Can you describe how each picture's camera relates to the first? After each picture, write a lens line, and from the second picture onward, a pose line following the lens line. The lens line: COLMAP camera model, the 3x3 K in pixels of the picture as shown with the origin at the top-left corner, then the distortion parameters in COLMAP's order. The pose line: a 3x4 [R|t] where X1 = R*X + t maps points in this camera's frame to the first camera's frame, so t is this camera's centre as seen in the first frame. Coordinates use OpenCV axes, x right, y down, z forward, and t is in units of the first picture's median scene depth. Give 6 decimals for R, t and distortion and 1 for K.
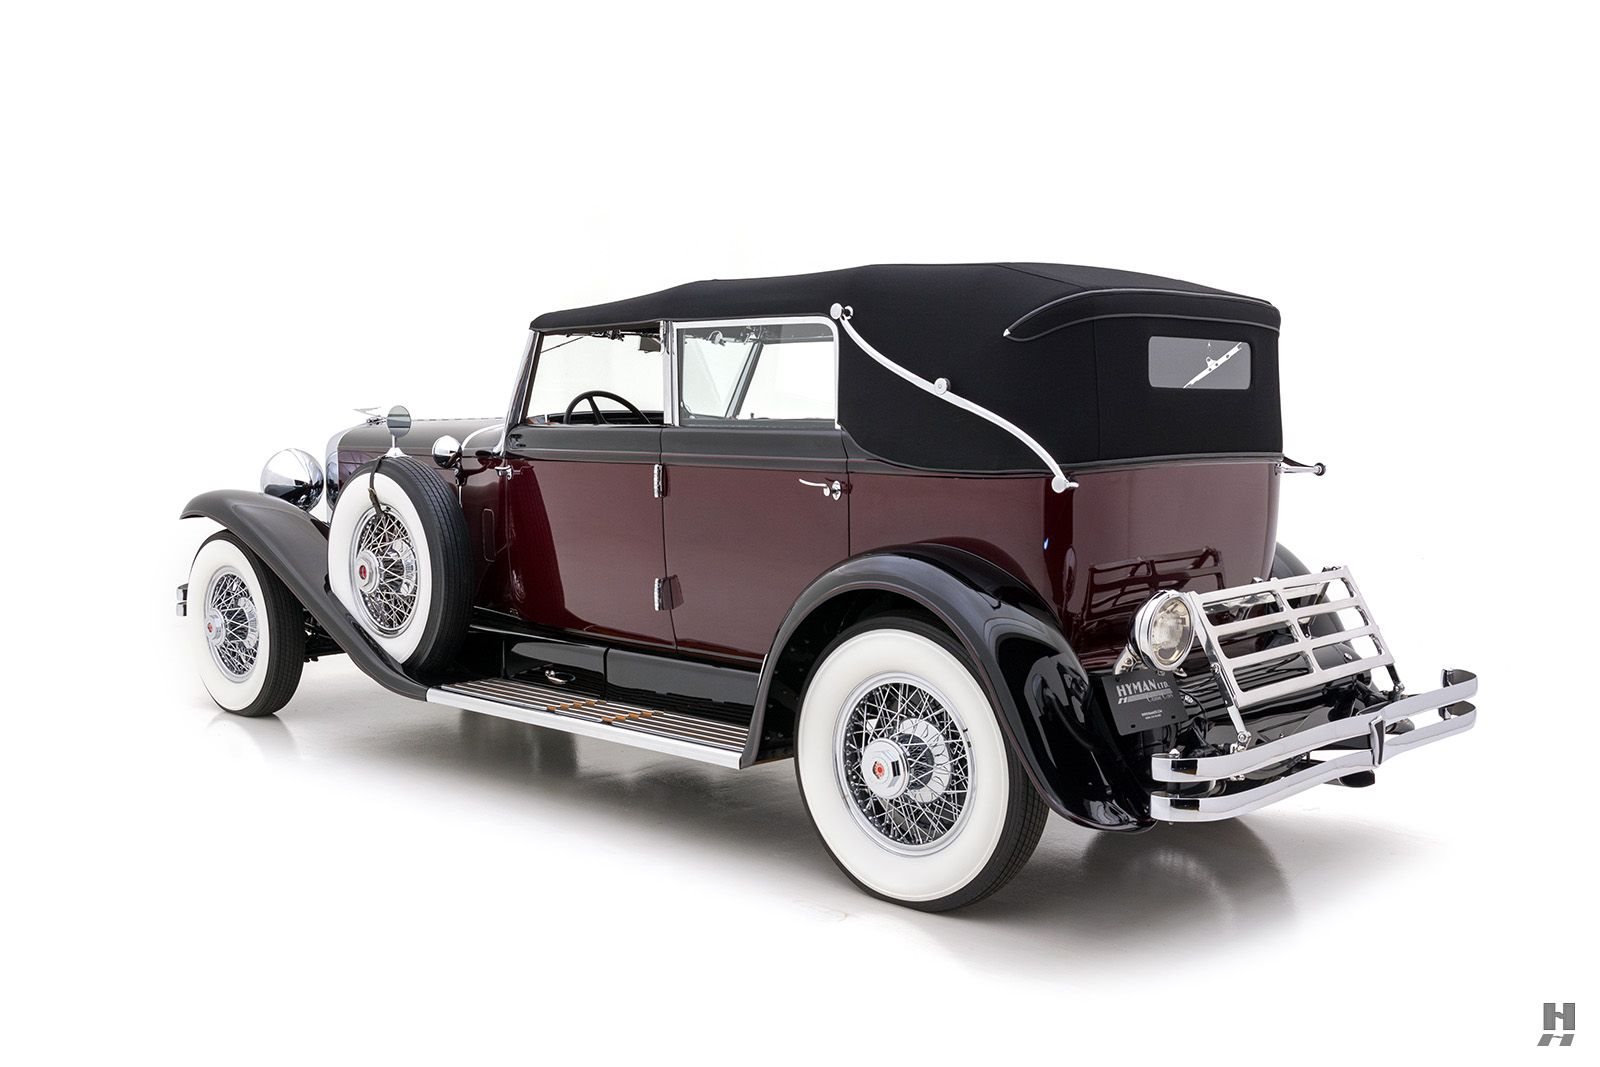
lens RADIAL K [[1622.7, 0, 800.0], [0, 1622.7, 533.5], [0, 0, 1]] dist [0.000583, -0.000004]
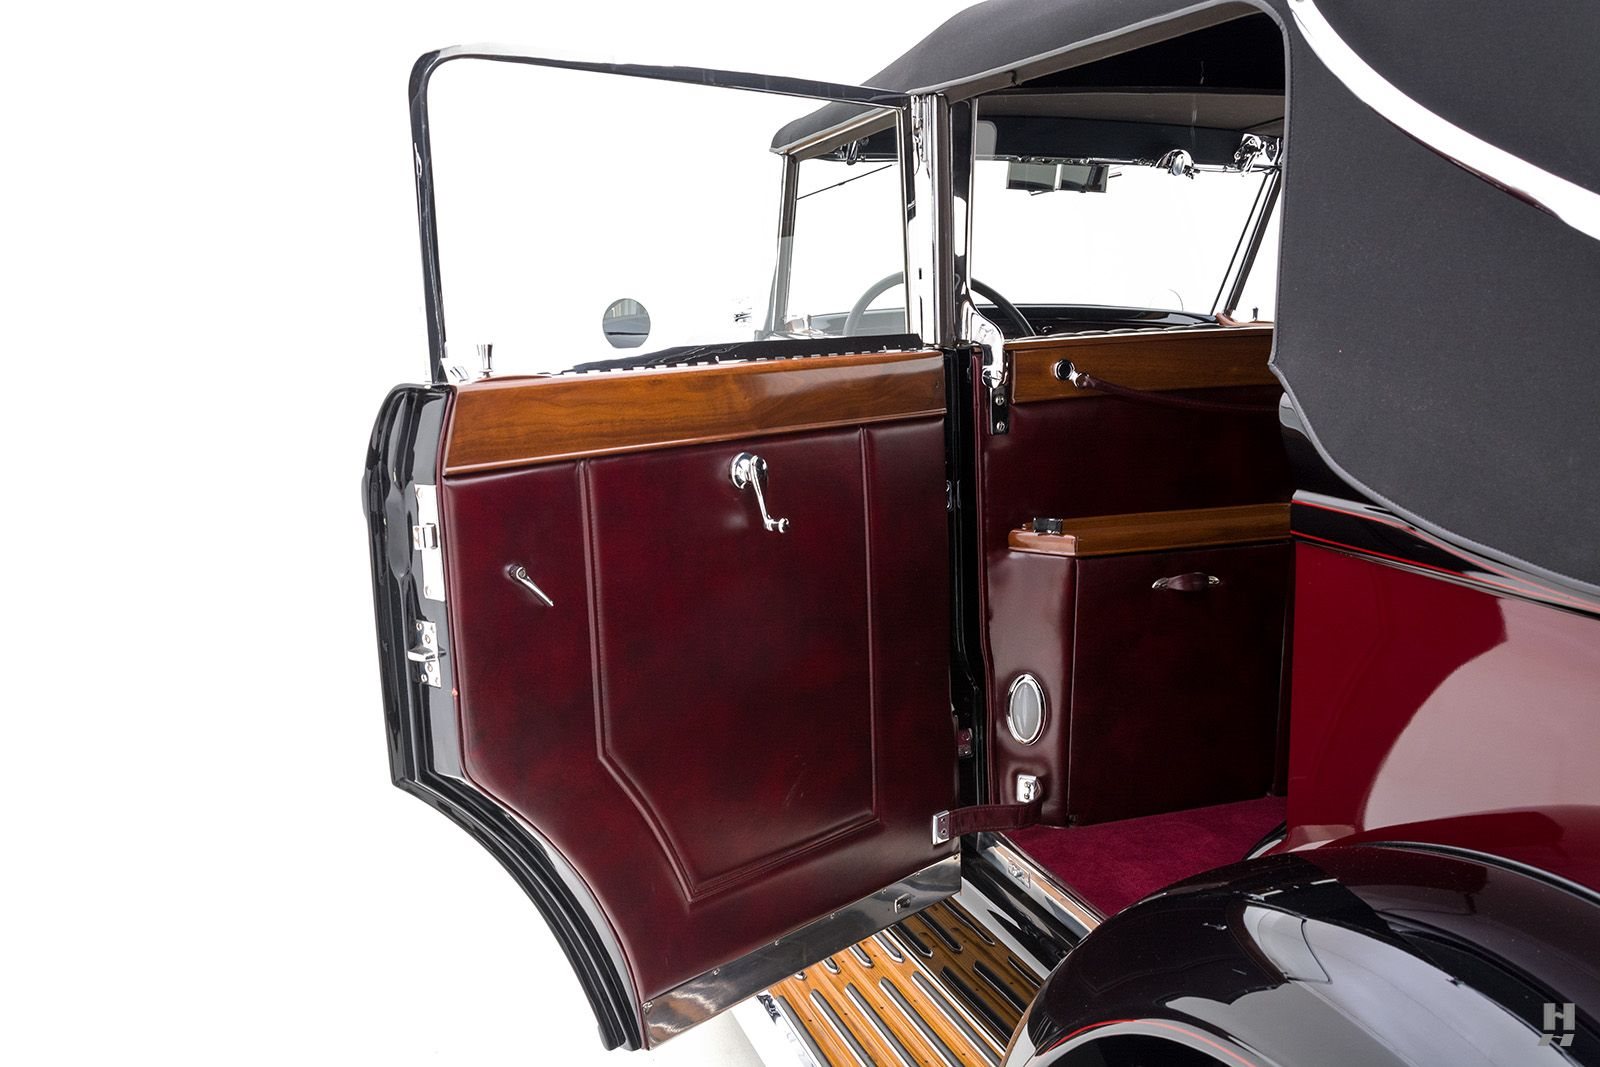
lens RADIAL K [[1392.9, 0, 800.0], [0, 1392.9, 533.5], [0, 0, 1]] dist [0.005850, -0.002022]
pose [[0.898069, 0.075295, -0.433362, 0.041864], [-0.030285, 0.993486, 0.109854, -0.048328], [0.438811, -0.085532, 0.894500, 0.540084]]
